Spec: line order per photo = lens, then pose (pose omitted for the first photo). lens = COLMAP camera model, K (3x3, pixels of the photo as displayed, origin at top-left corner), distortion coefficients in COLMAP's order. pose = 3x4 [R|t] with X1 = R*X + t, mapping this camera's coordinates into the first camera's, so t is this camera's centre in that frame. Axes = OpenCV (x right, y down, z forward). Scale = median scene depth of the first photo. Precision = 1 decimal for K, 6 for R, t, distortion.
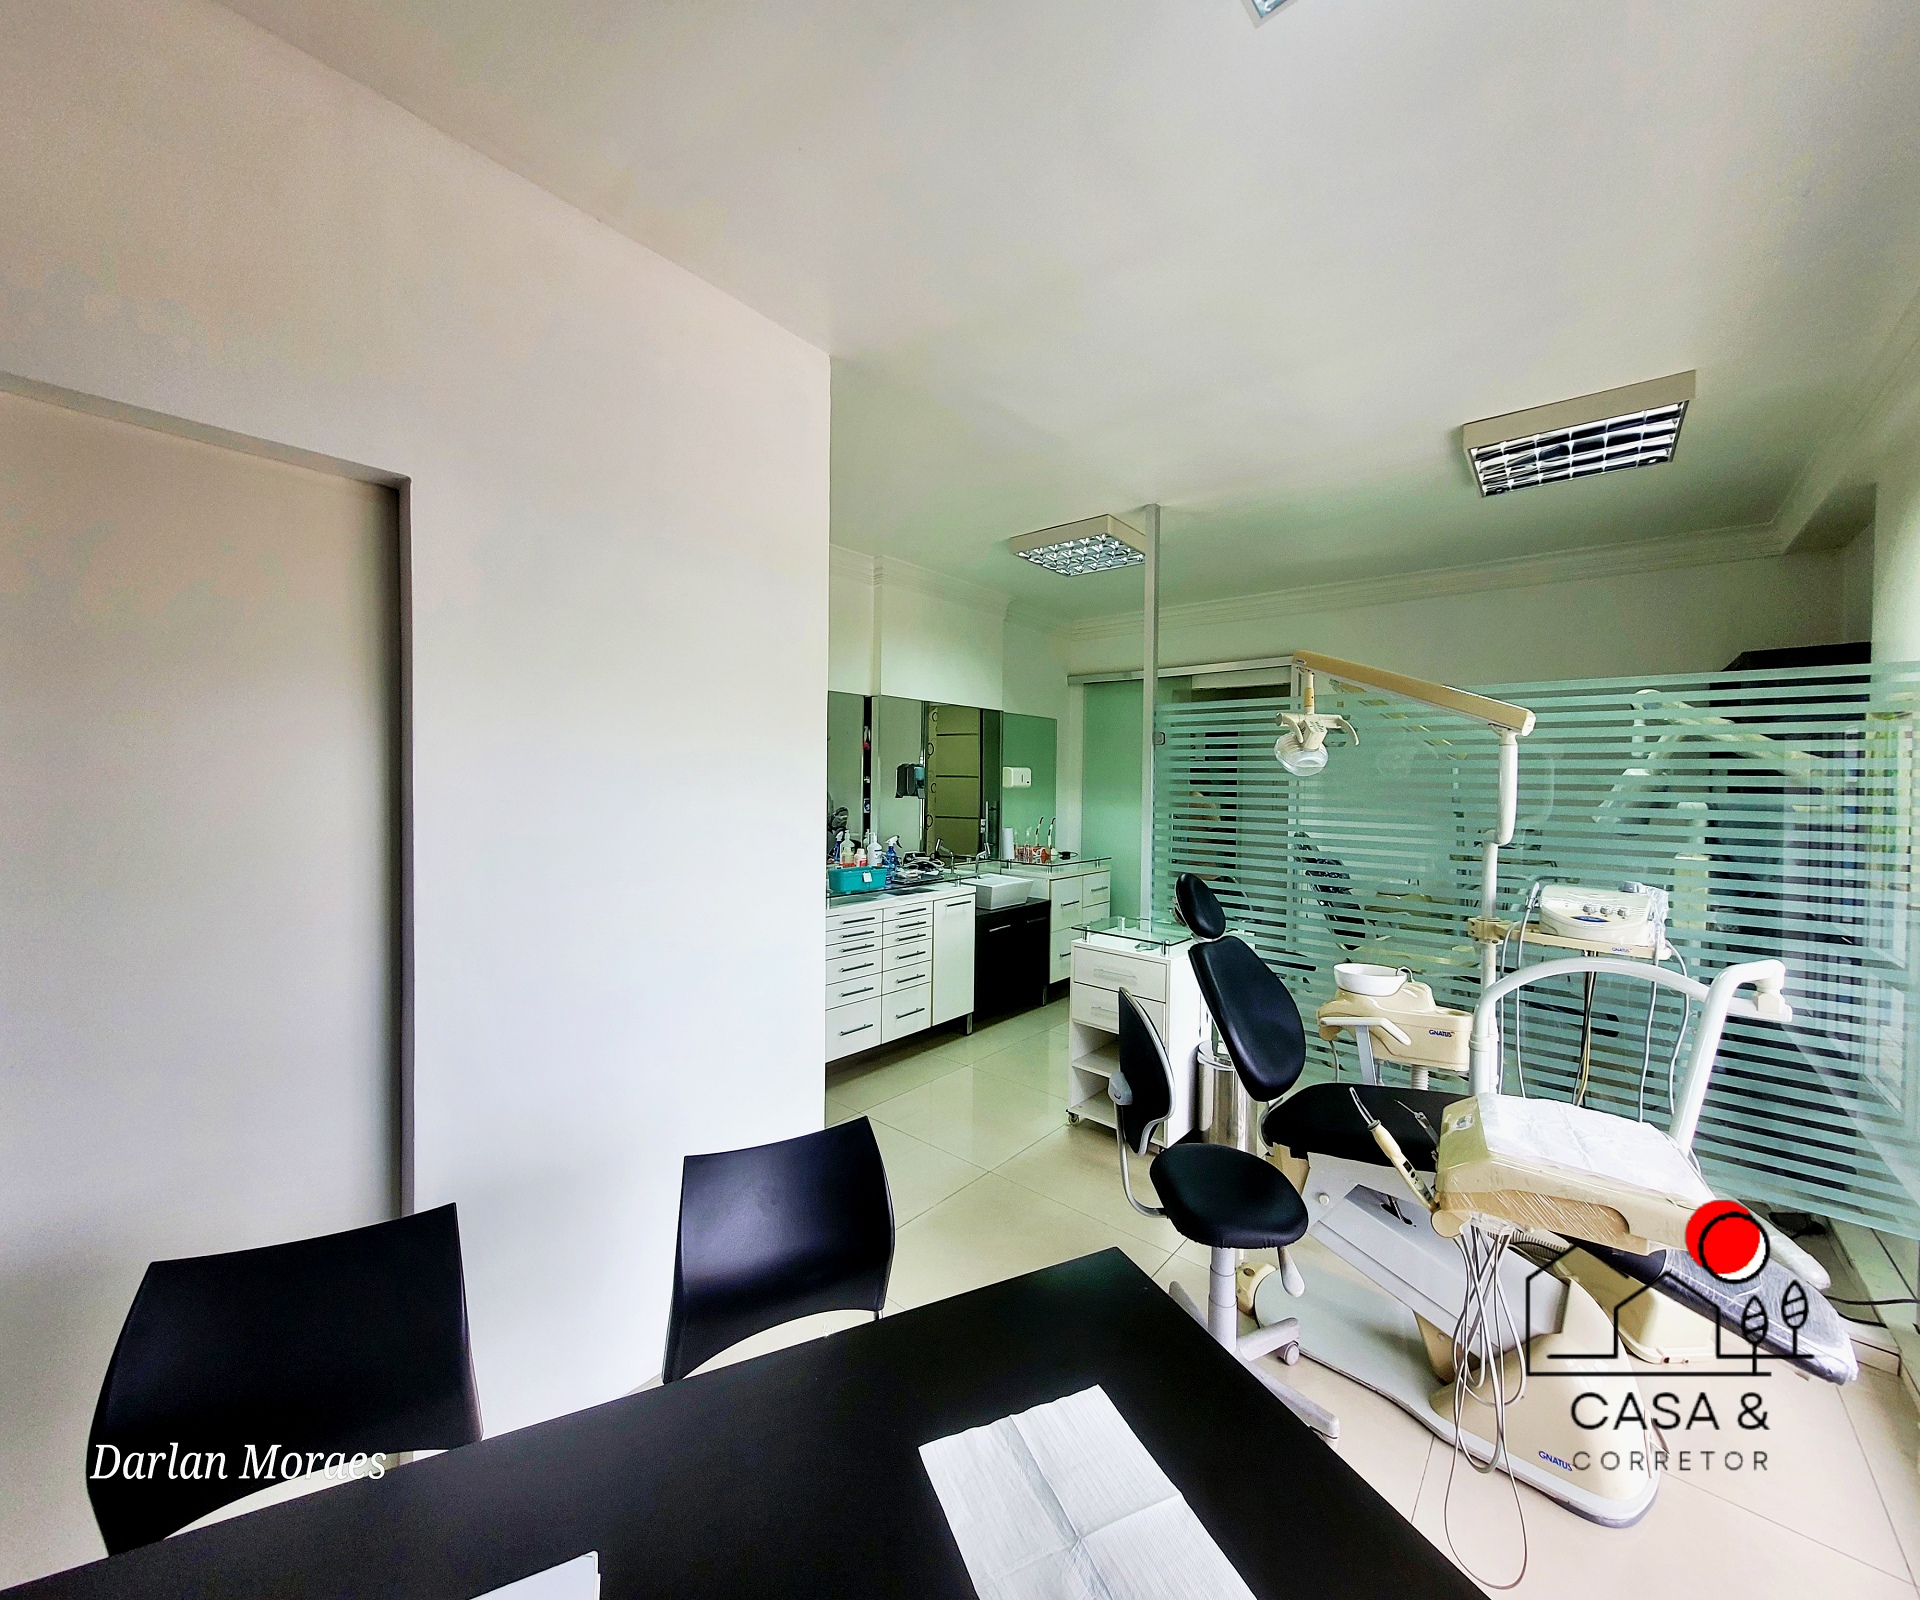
lens RADIAL K [[748.1, 0, 962.5], [0, 748.1, 789.1], [0, 0, 1]] dist [0.000011, -0.000460]
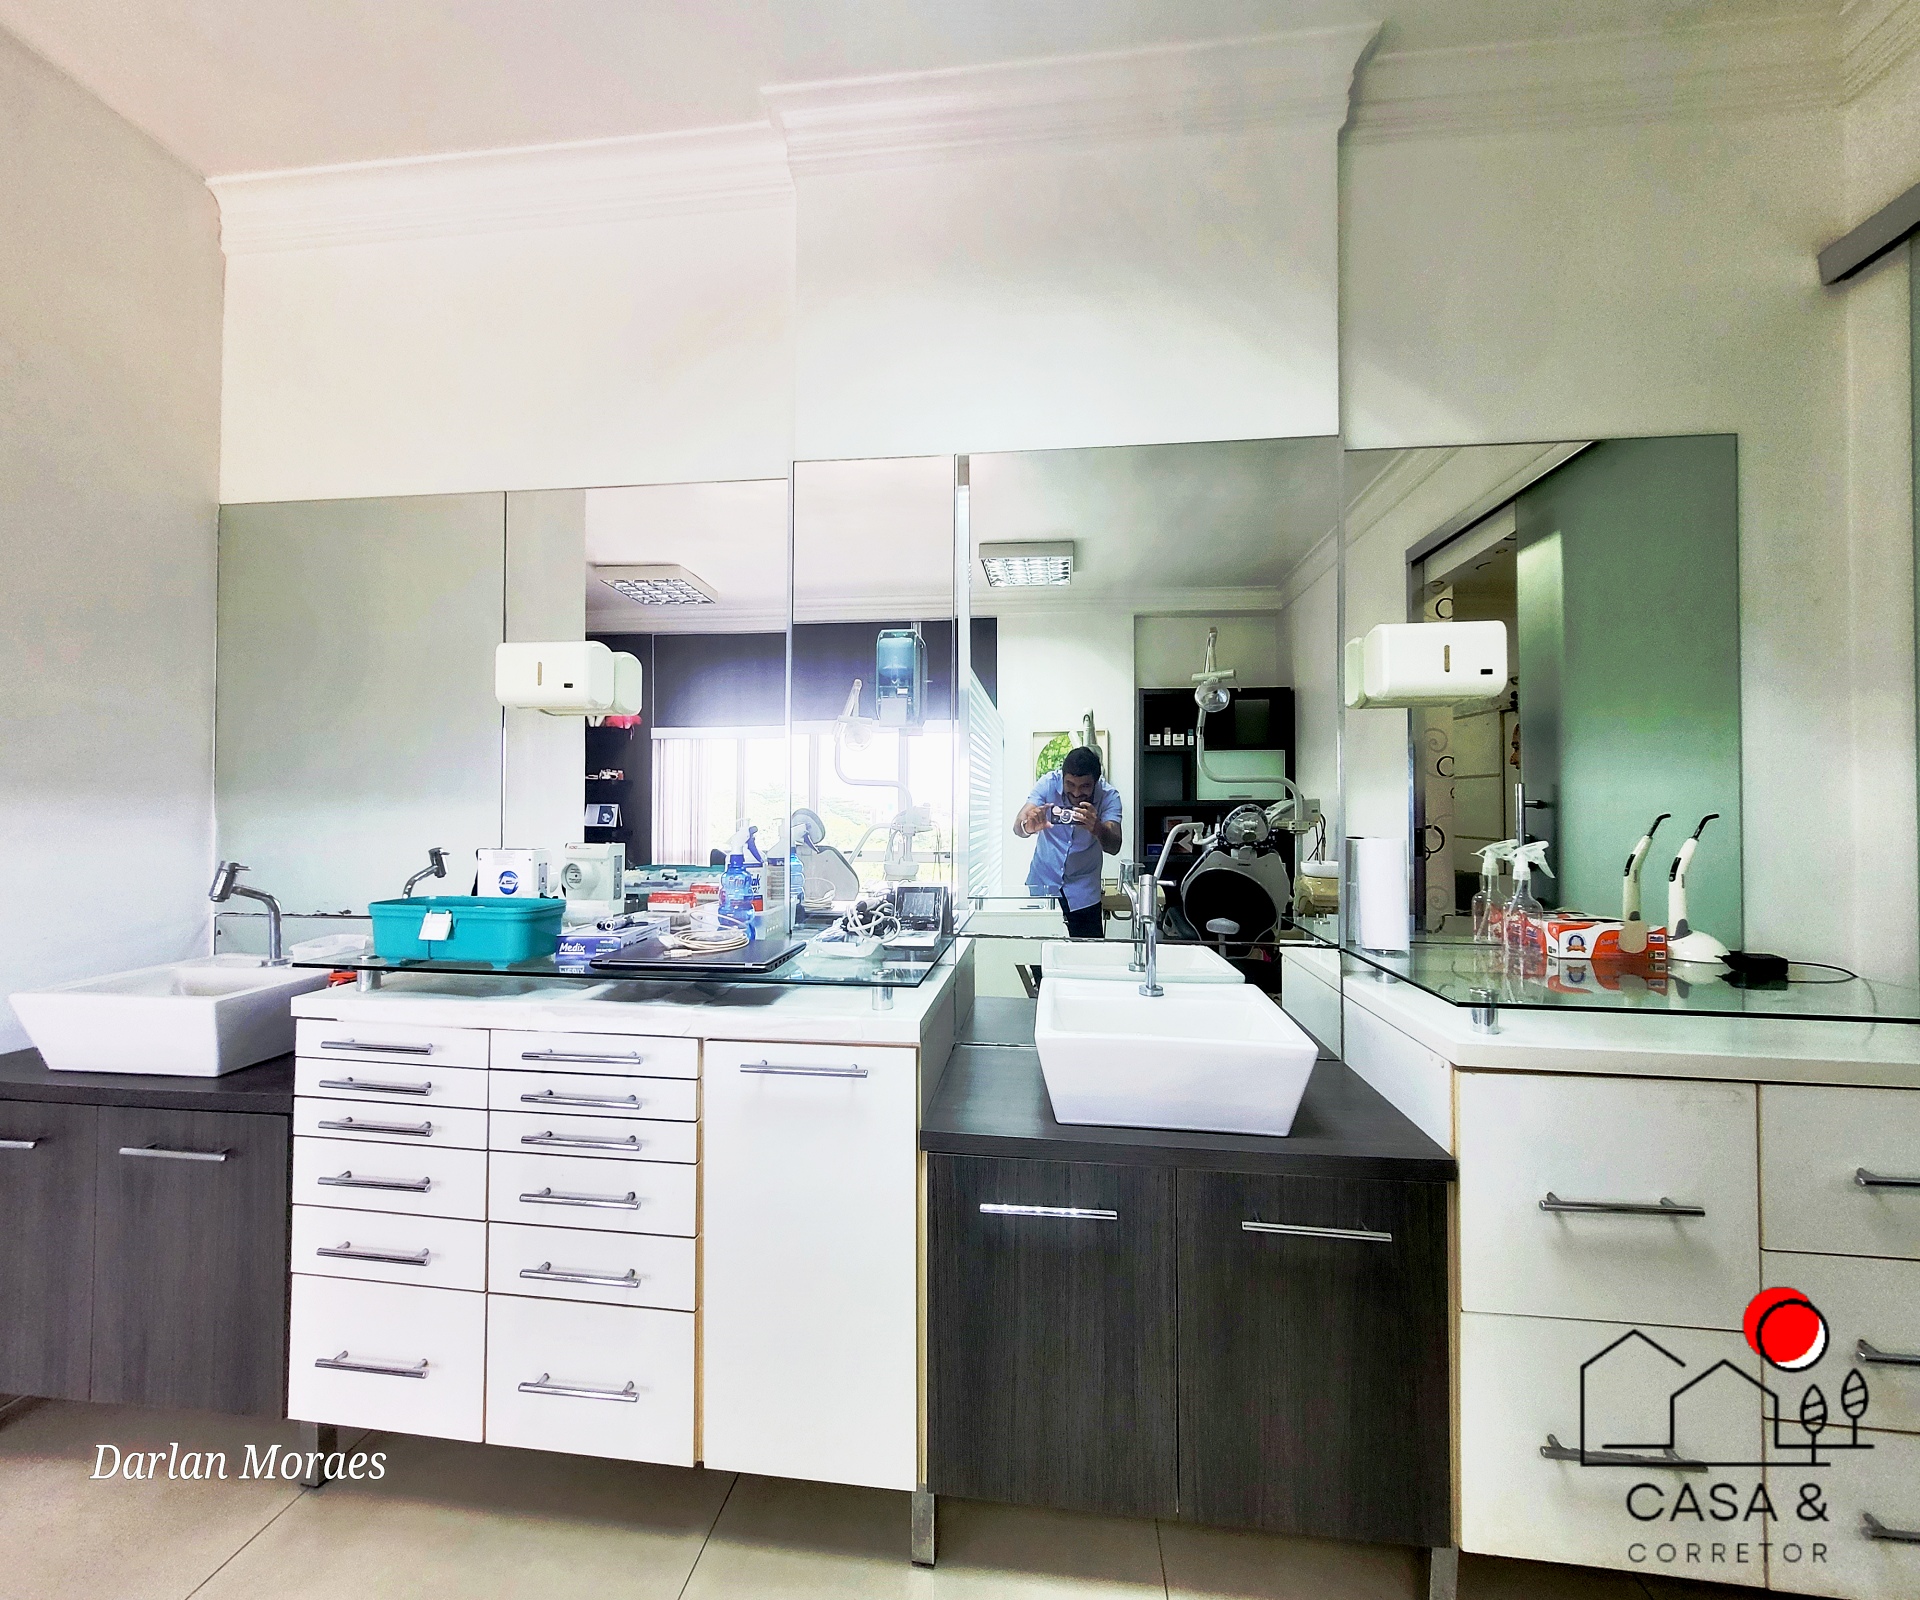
lens RADIAL K [[711.0, 0, 968.9], [0, 711.0, 806.6], [0, 0, 1]] dist [0.000564, -0.000017]
pose [[0.561052, -0.021207, -0.827509, 0.211017], [-0.010839, 0.999398, -0.032961, 0.054338], [0.827710, 0.027462, 0.560484, 0.766885]]
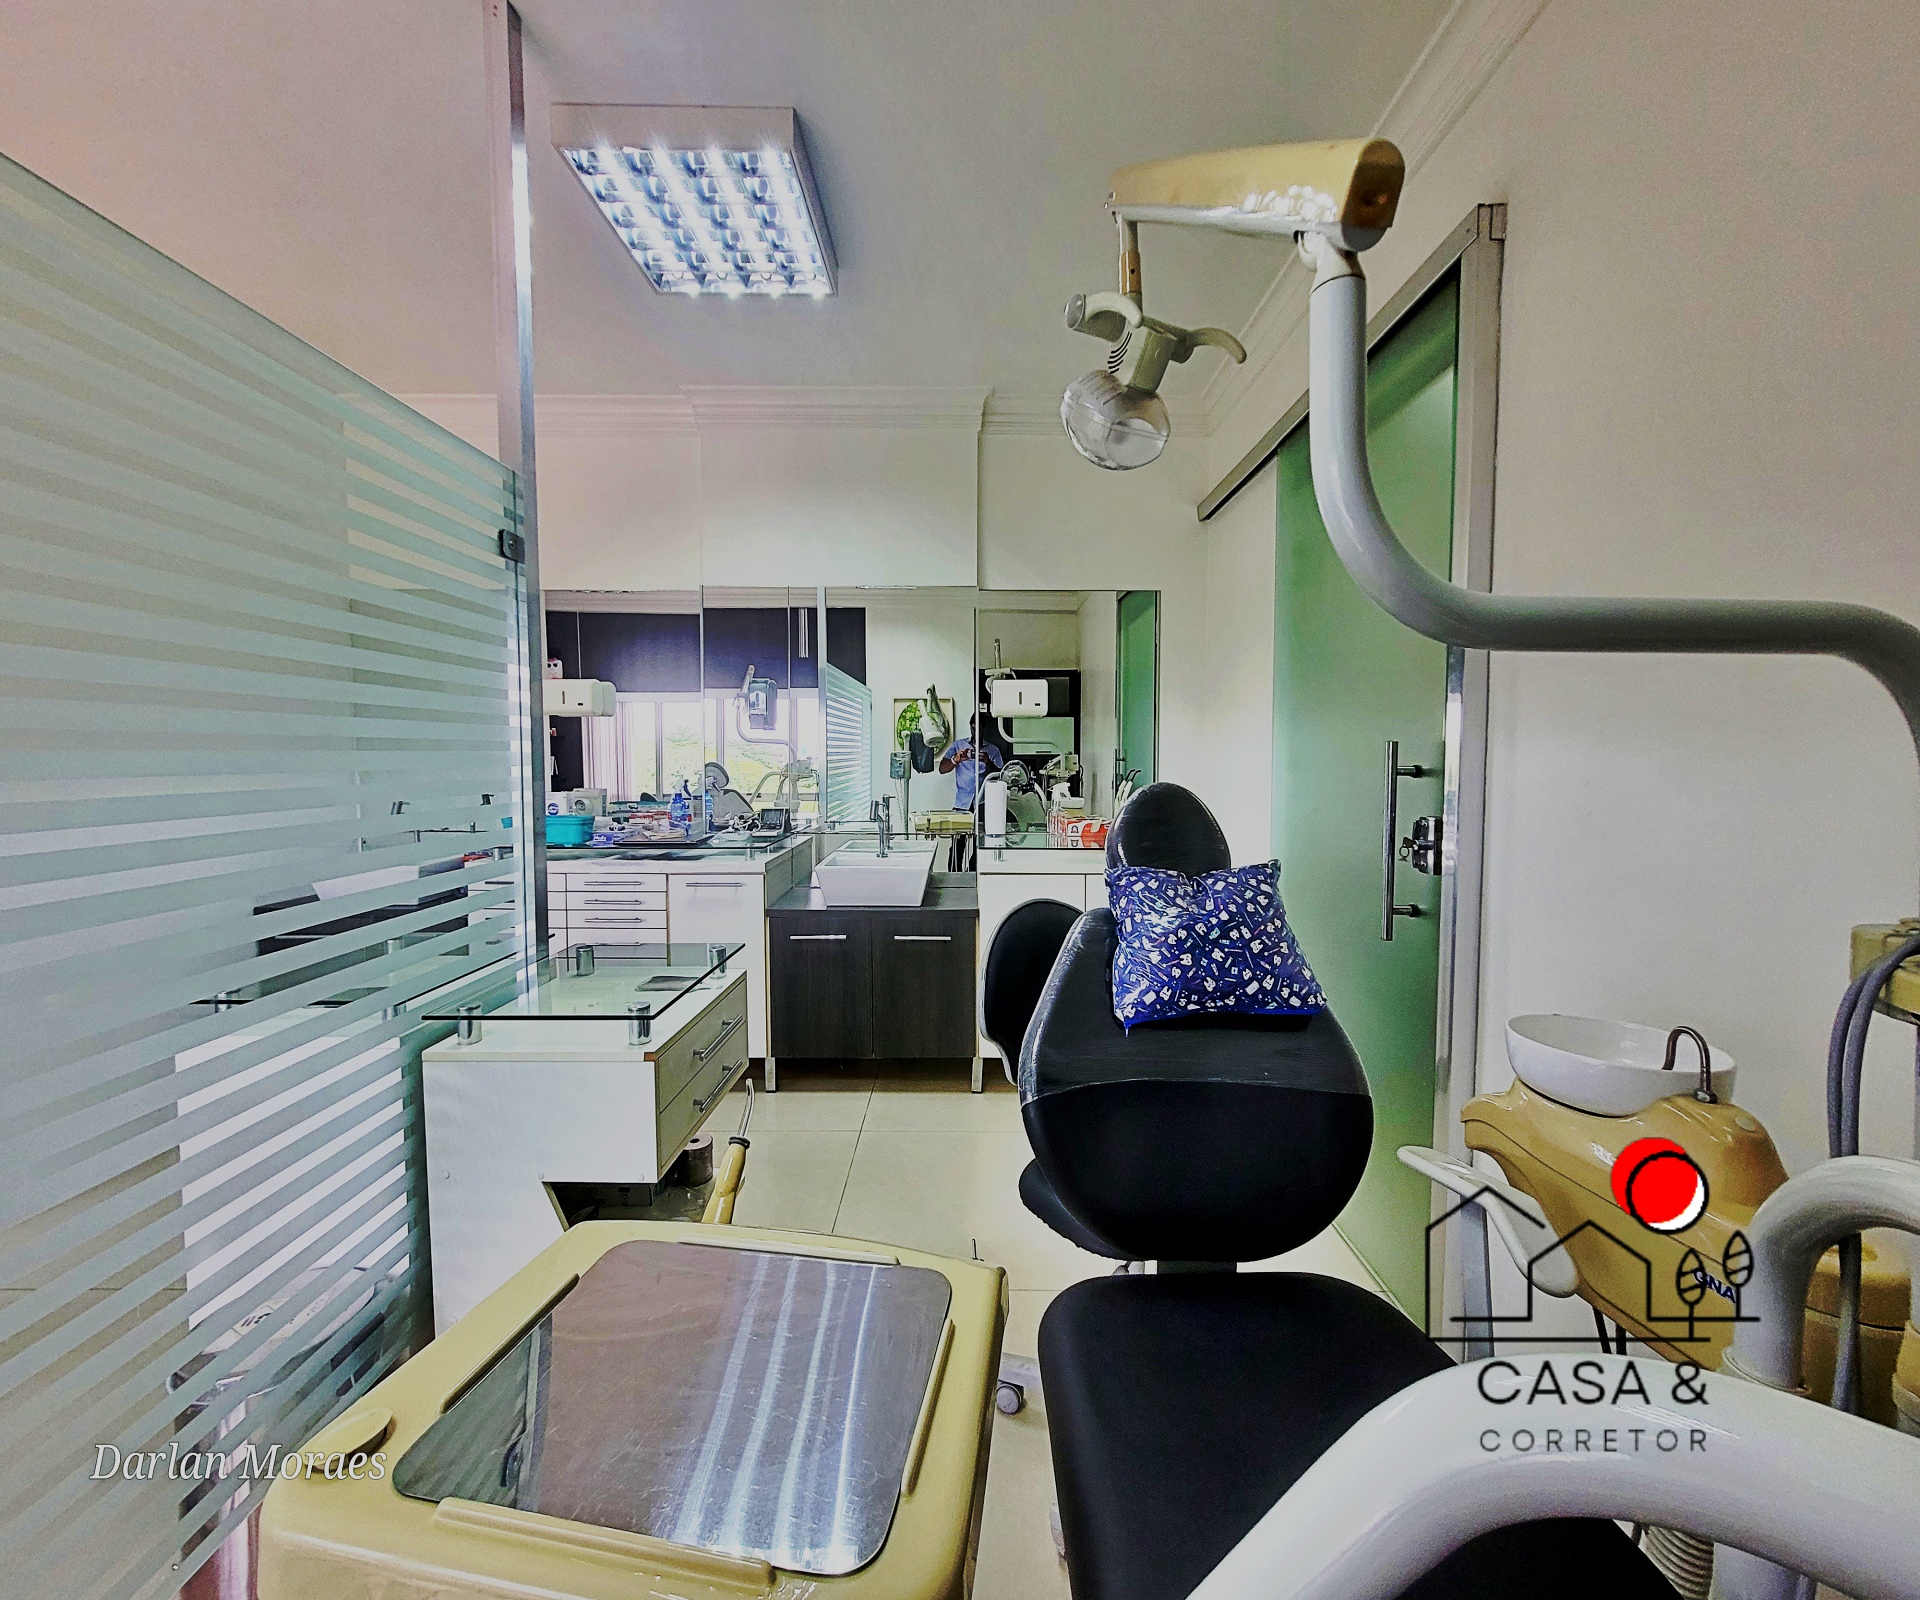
lens RADIAL K [[748.1, 0, 962.5], [0, 748.1, 789.1], [0, 0, 1]] dist [0.000011, -0.000460]
pose [[0.635875, 0.021142, -0.771502, 0.546279], [-0.003781, 0.999698, 0.024279, 0.046002], [0.771783, -0.012522, 0.635763, 0.638874]]
